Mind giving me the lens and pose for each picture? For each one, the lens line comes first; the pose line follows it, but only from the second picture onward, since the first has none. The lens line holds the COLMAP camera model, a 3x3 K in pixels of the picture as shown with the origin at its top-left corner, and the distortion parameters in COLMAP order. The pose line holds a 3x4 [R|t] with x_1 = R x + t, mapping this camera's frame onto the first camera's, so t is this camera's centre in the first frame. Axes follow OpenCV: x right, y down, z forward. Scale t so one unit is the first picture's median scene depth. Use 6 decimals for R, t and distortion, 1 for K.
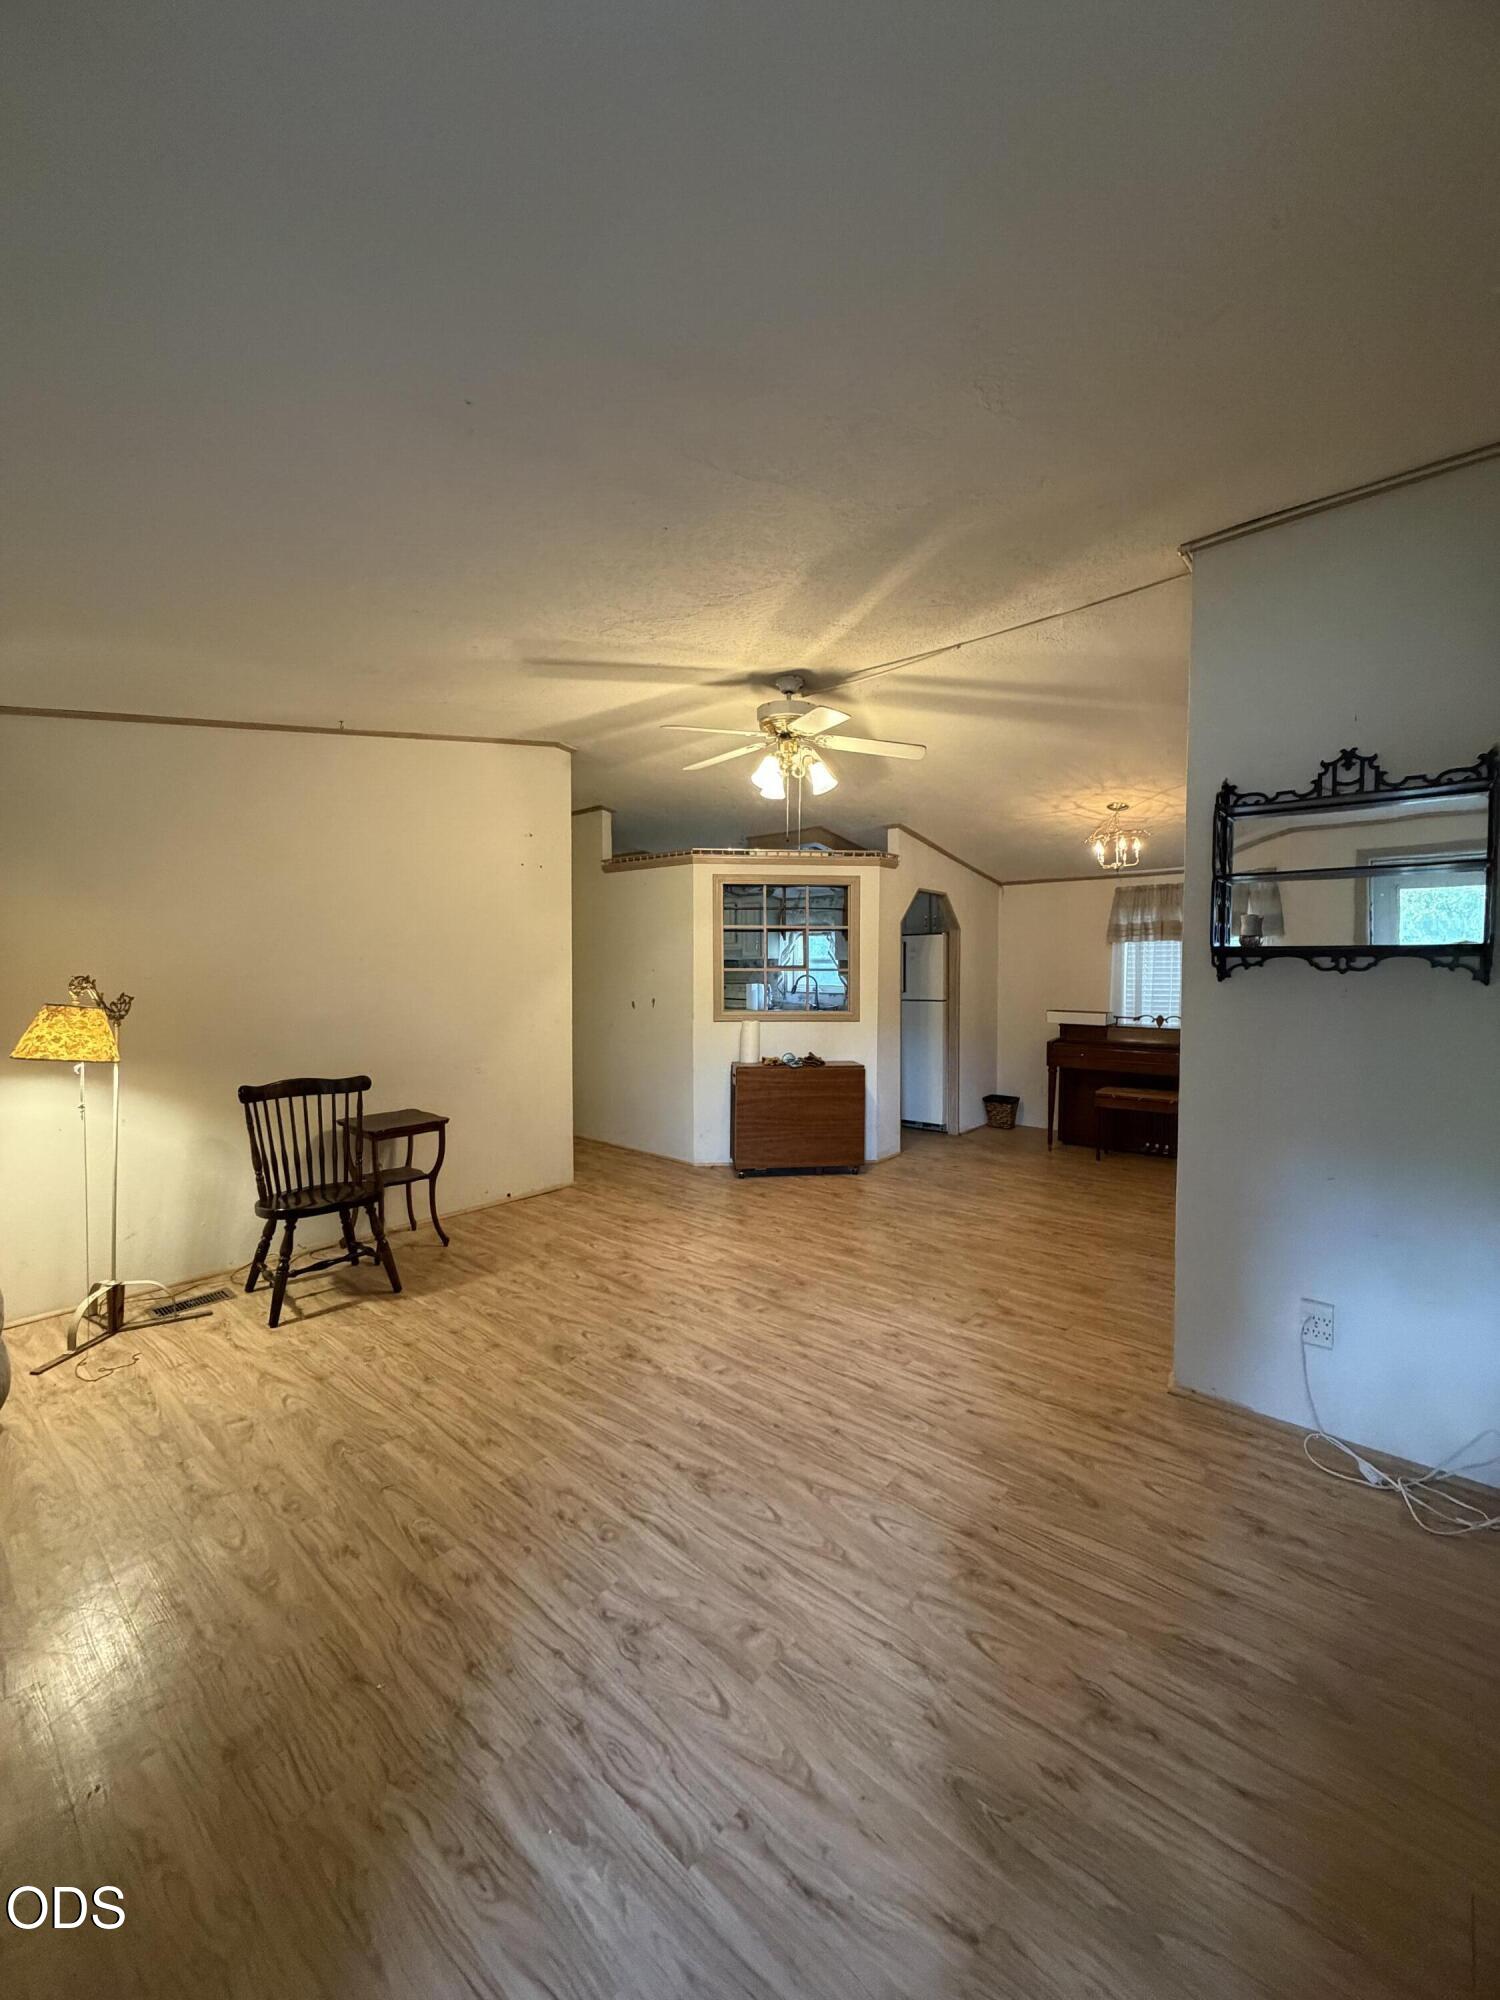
lens RADIAL K [[796.5, 0, 753.0], [0, 796.5, 994.4], [0, 0, 1]] dist [-0.000870, -0.000043]
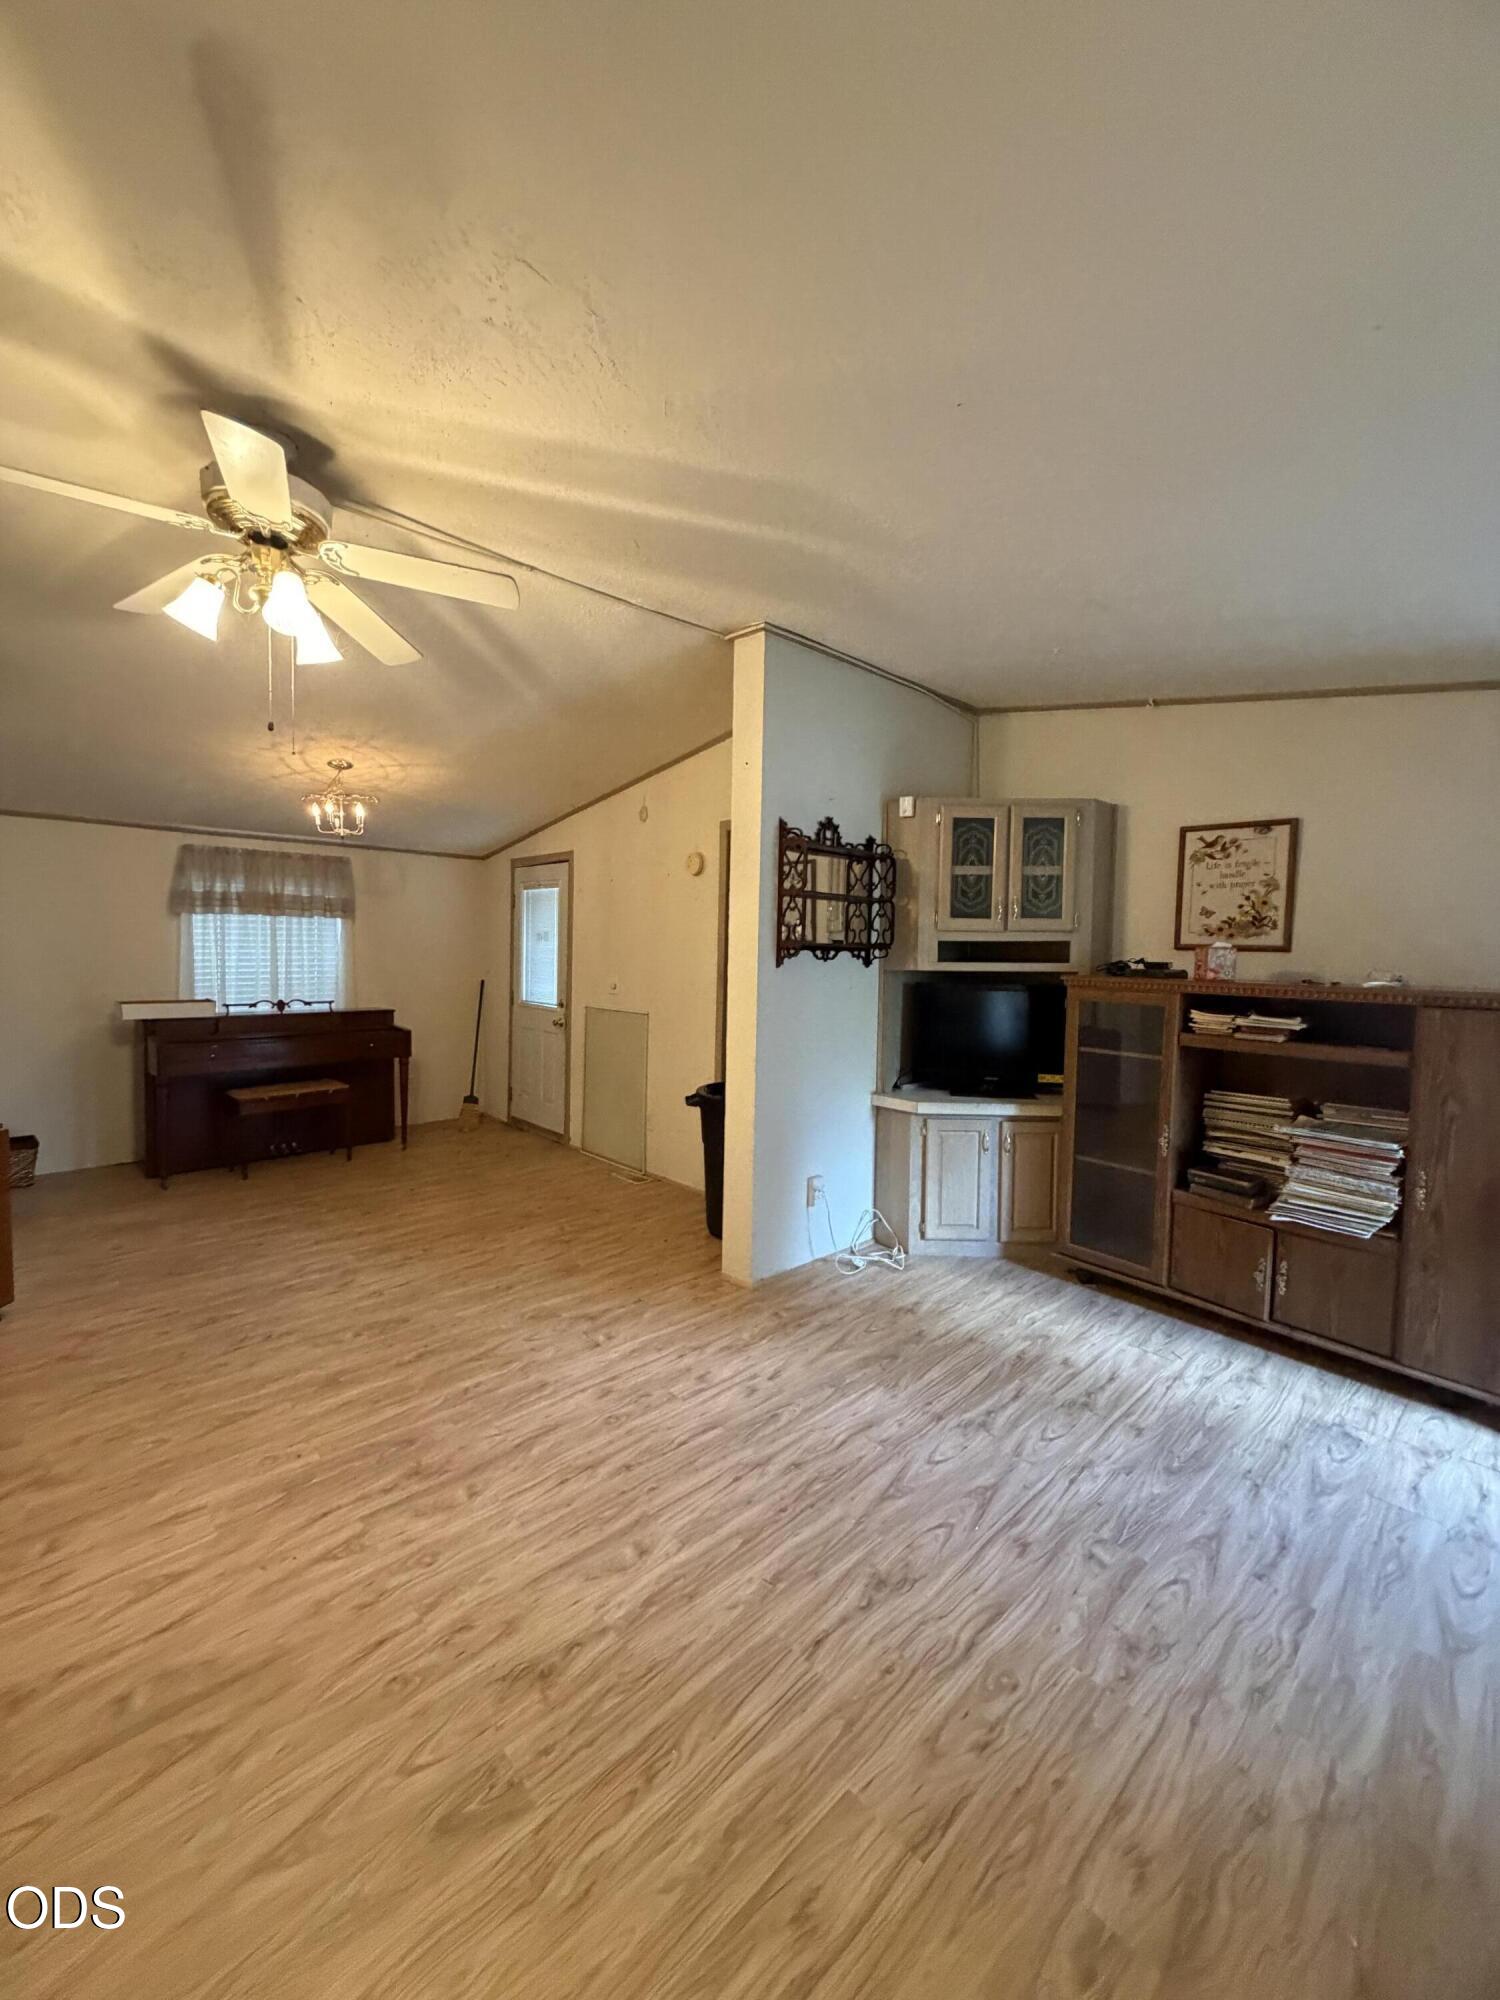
lens RADIAL K [[796.8, 0, 748.4], [0, 796.8, 990.8], [0, 0, 1]] dist [-0.002914, 0.000688]
pose [[0.090604, -0.051309, 0.994564, -0.670337], [0.016493, 0.998612, 0.050015, -0.040186], [-0.995750, 0.011871, 0.091325, 0.818528]]
